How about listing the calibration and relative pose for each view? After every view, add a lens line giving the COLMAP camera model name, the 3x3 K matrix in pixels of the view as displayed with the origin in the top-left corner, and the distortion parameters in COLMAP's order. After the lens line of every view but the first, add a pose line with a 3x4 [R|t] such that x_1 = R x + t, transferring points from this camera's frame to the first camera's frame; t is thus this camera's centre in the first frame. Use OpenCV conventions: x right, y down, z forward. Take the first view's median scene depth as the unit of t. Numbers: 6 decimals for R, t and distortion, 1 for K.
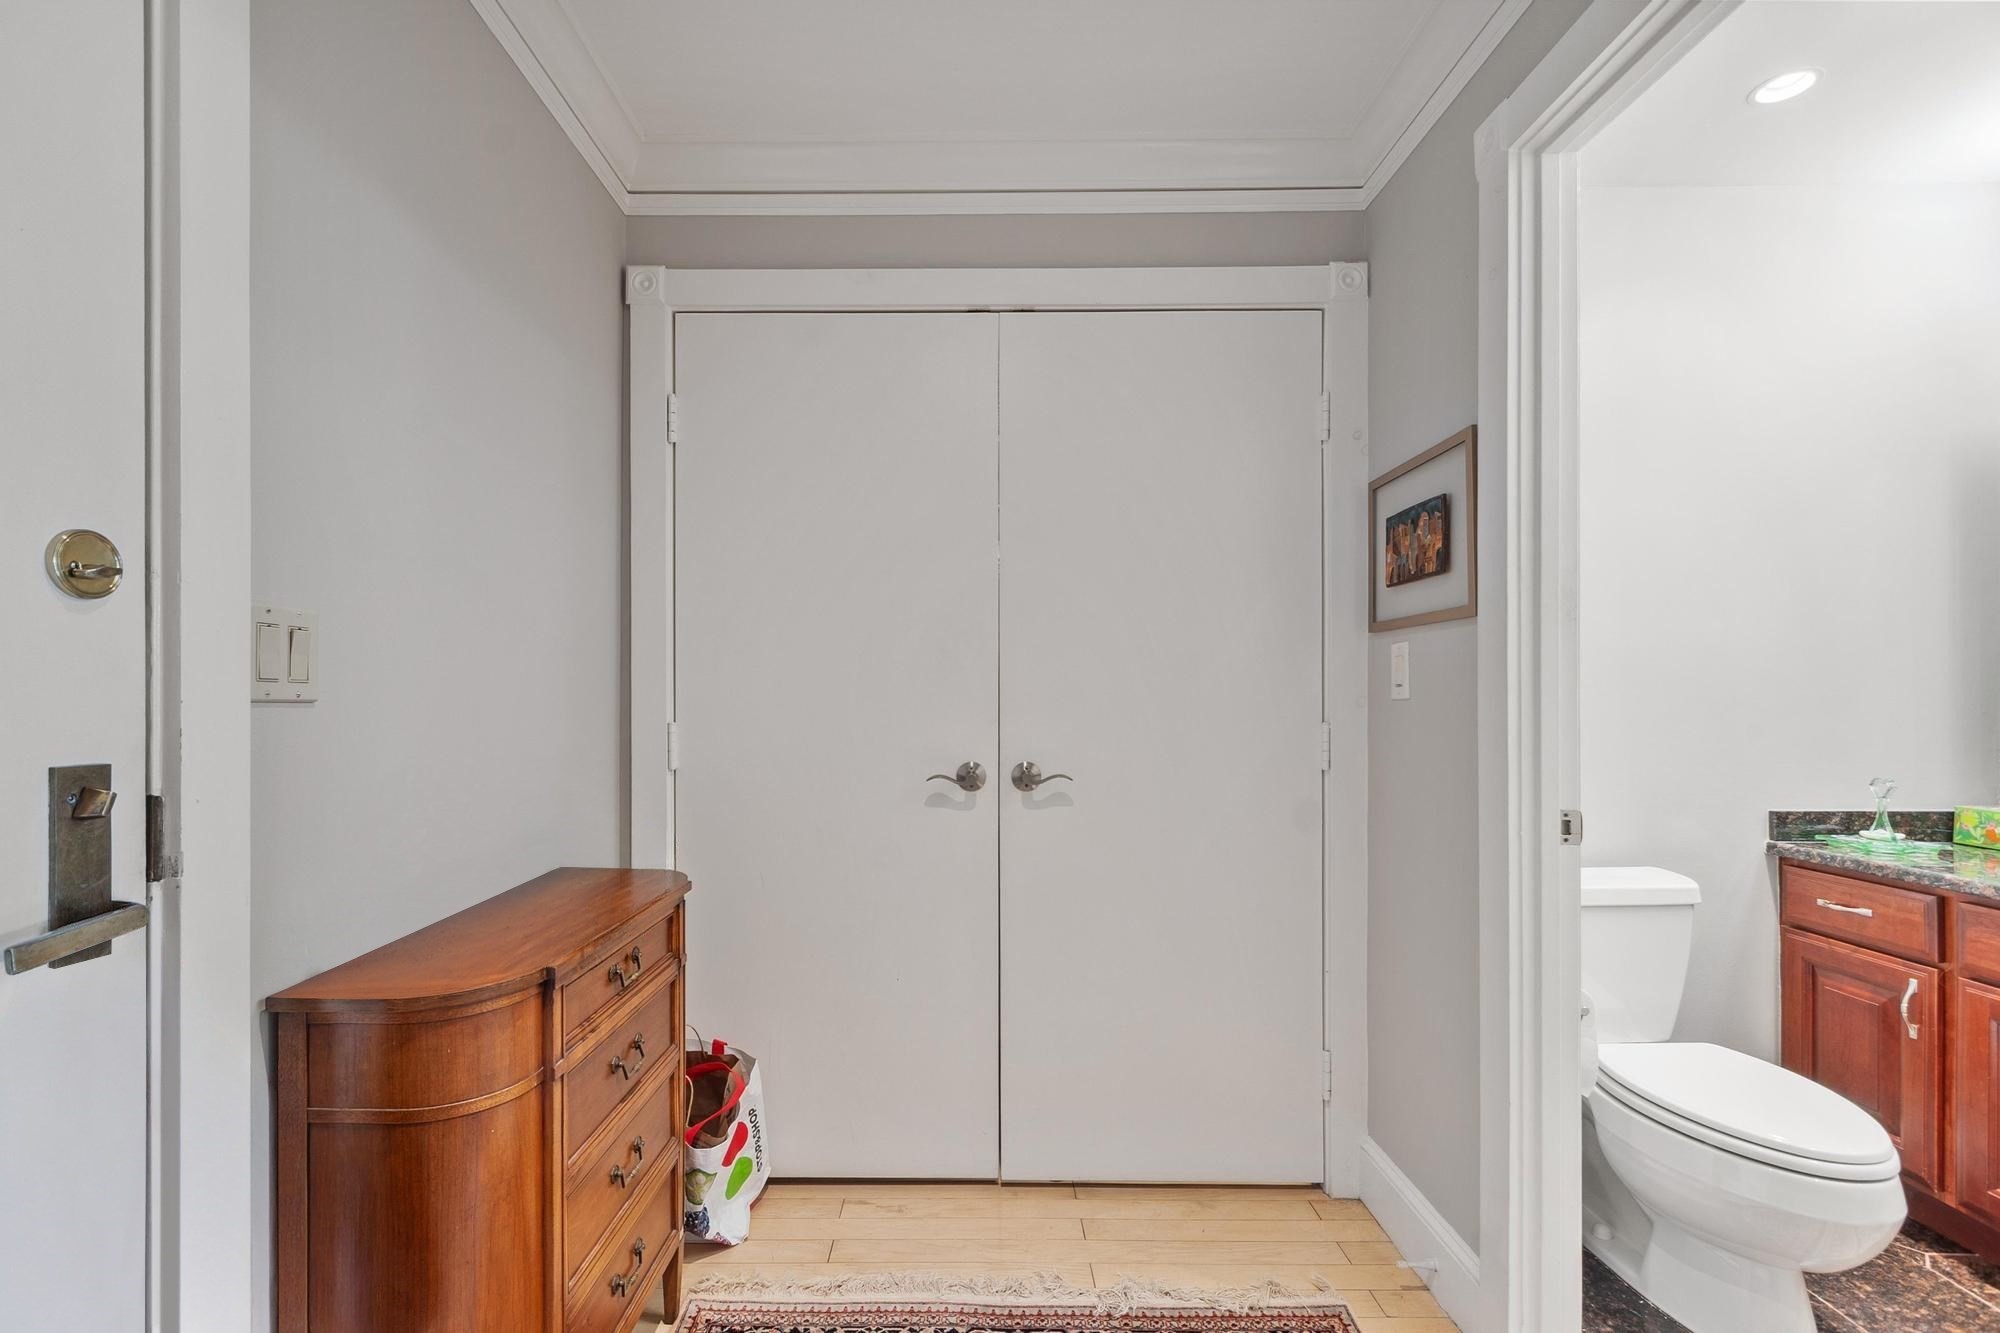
lens RADIAL K [[877.8, 0, 967.5], [0, 877.8, 701.2], [0, 0, 1]] dist [0.003869, -0.001517]
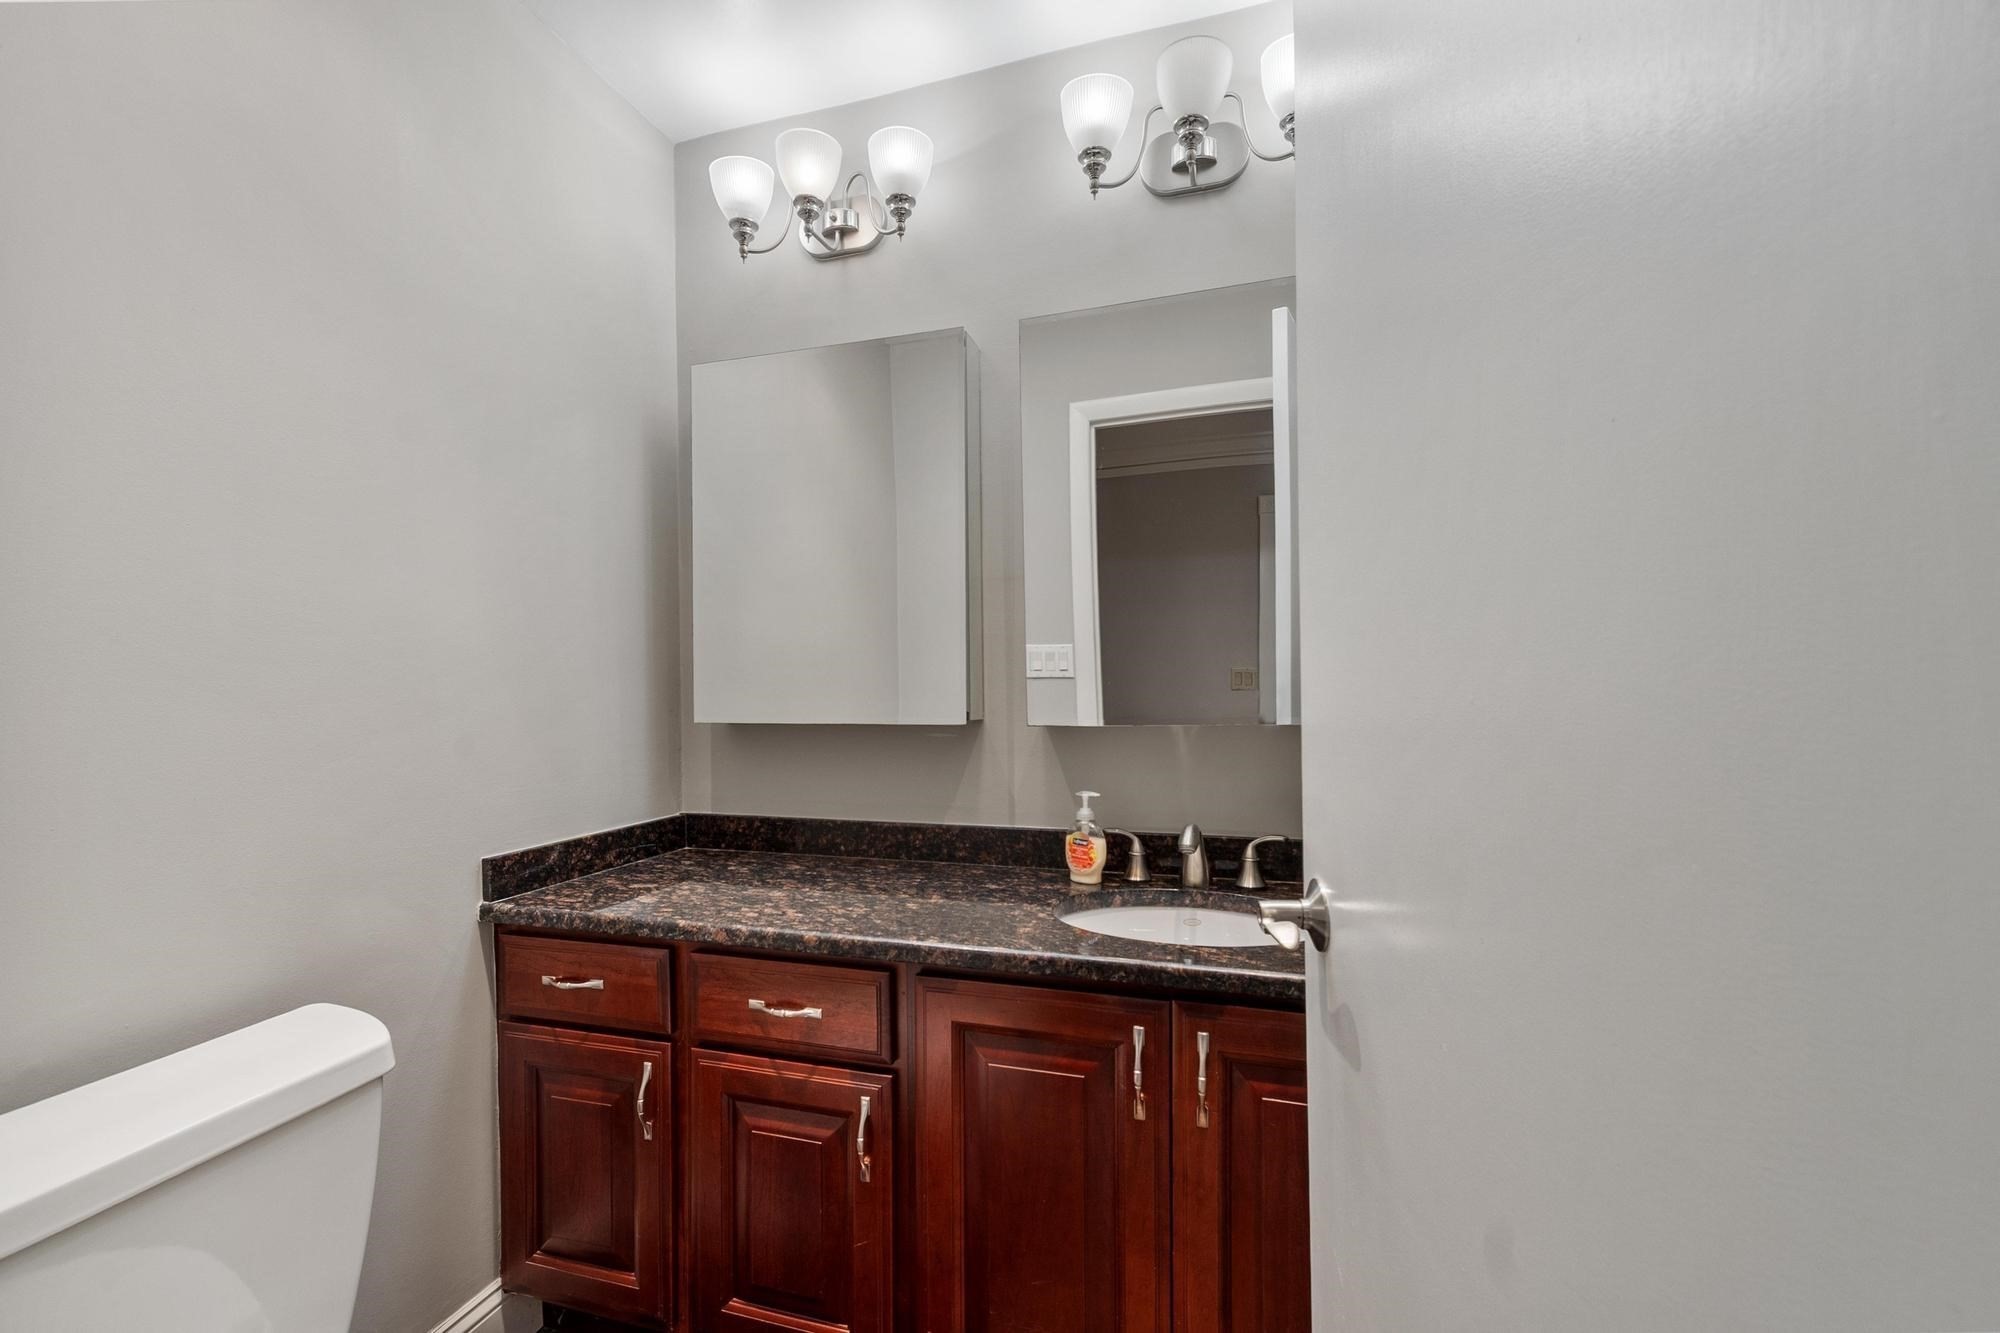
lens RADIAL K [[877.8, 0, 952.9], [0, 877.8, 694.0], [0, 0, 1]] dist [0.003869, -0.001517]
pose [[0.300696, -0.005888, 0.953702, 0.413041], [0.008752, 0.999956, 0.003414, -0.004581], [-0.953680, 0.007320, 0.300734, 0.496680]]
